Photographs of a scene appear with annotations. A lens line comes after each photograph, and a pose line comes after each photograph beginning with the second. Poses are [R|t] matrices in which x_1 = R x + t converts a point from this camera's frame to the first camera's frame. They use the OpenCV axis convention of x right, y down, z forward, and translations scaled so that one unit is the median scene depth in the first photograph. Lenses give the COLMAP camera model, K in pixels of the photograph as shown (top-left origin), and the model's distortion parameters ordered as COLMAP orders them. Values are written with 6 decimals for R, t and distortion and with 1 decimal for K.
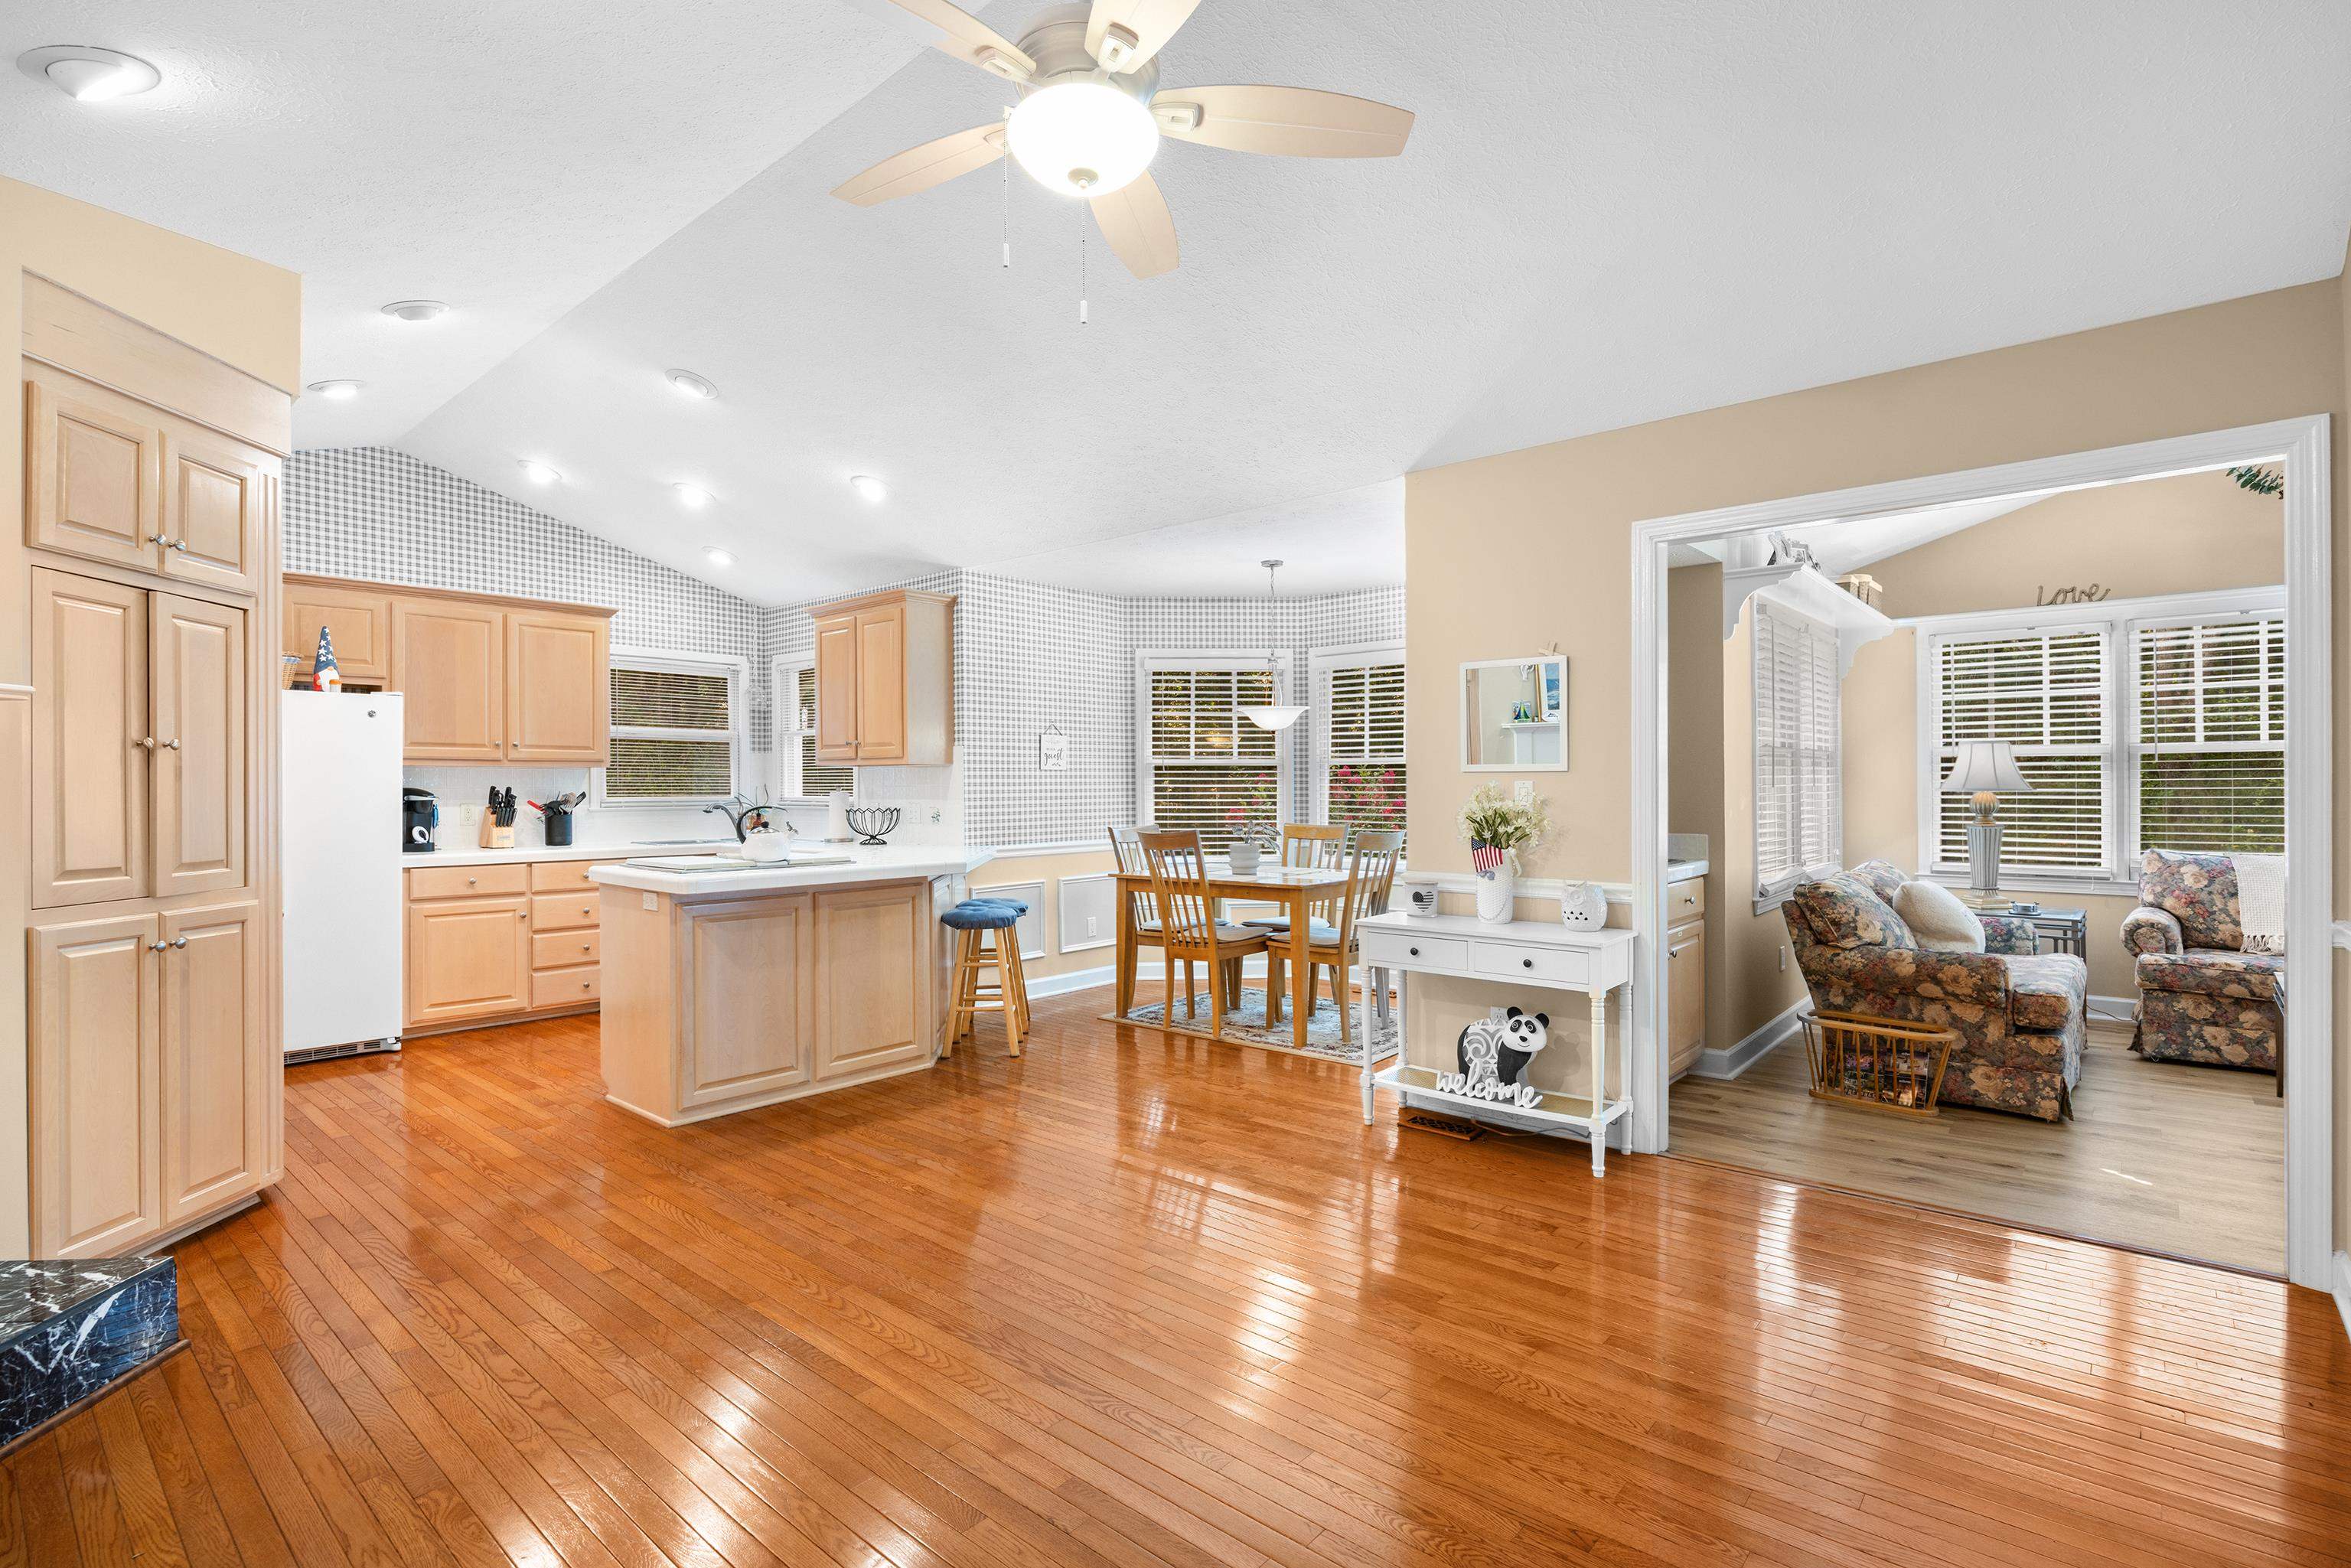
lens RADIAL K [[1121.3, 0, 1179.7], [0, 1121.3, 787.0], [0, 0, 1]] dist [-0.008934, -0.001009]
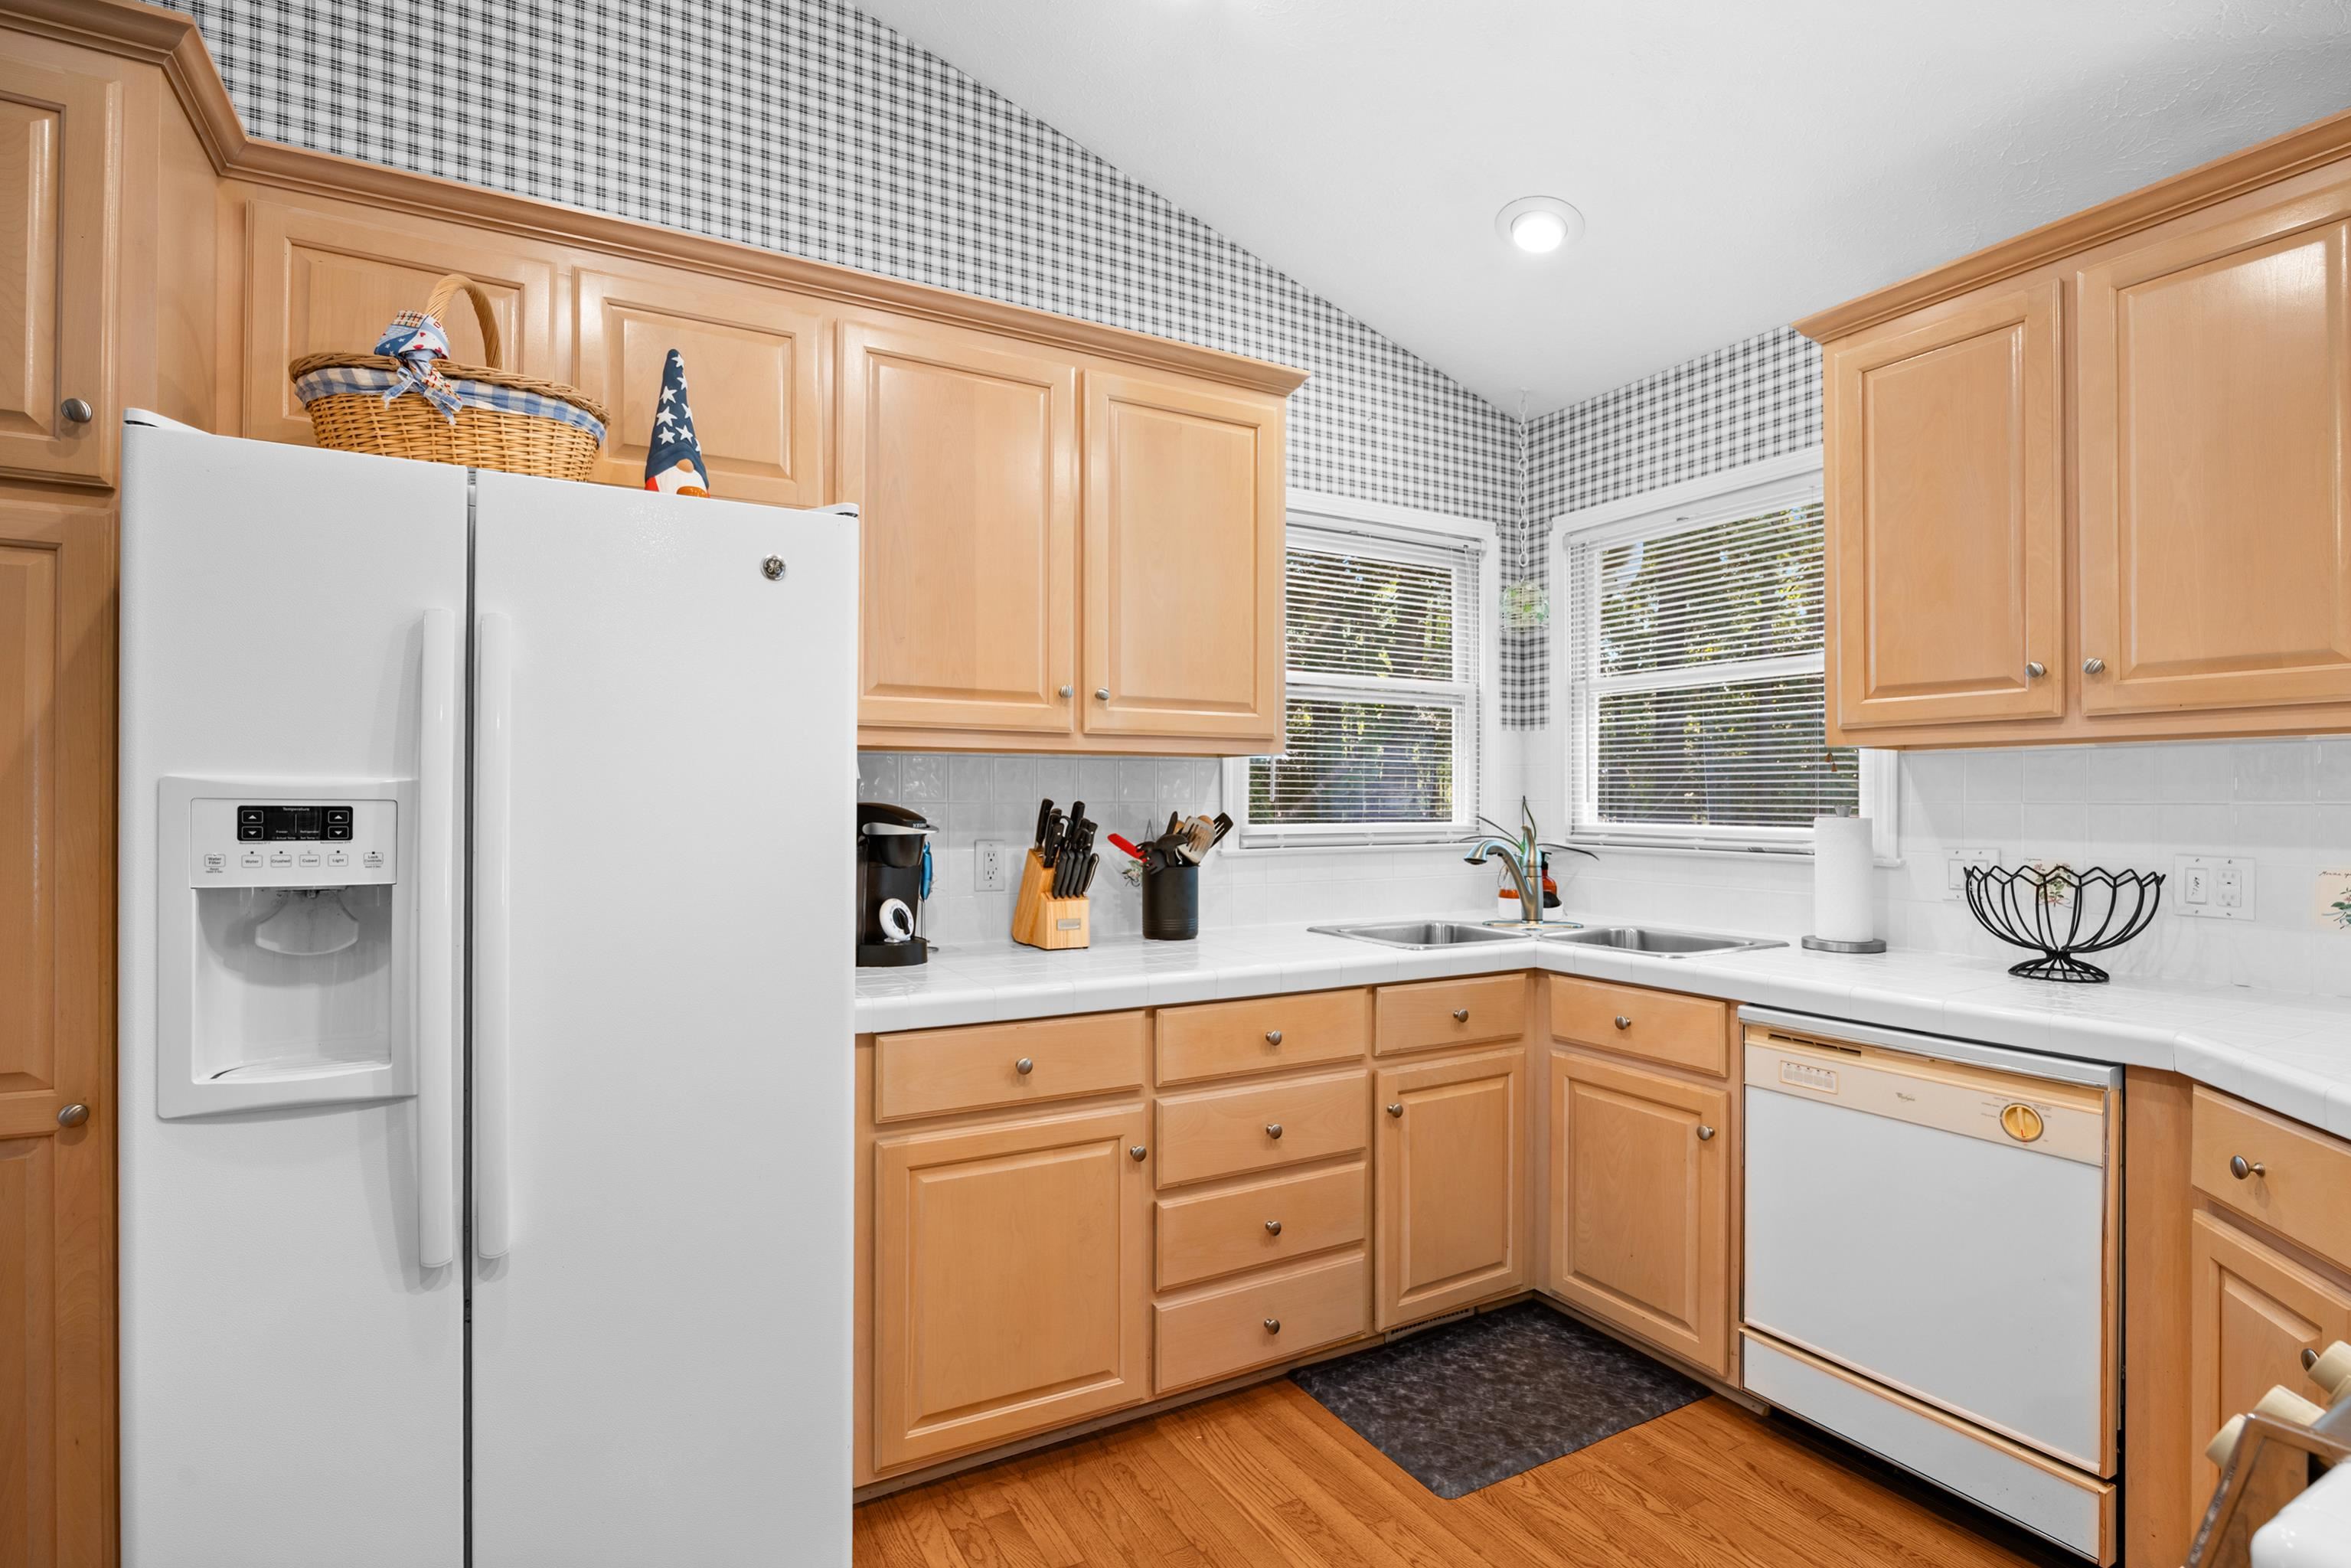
lens RADIAL K [[1121.4, 0, 1170.4], [0, 1121.4, 793.5], [0, 0, 1]] dist [-0.008934, -0.001009]
pose [[0.942971, 0.001927, -0.332868, -0.499006], [-0.004214, 0.999972, -0.006148, -0.000484], [0.332847, 0.007200, 0.942953, 0.718945]]
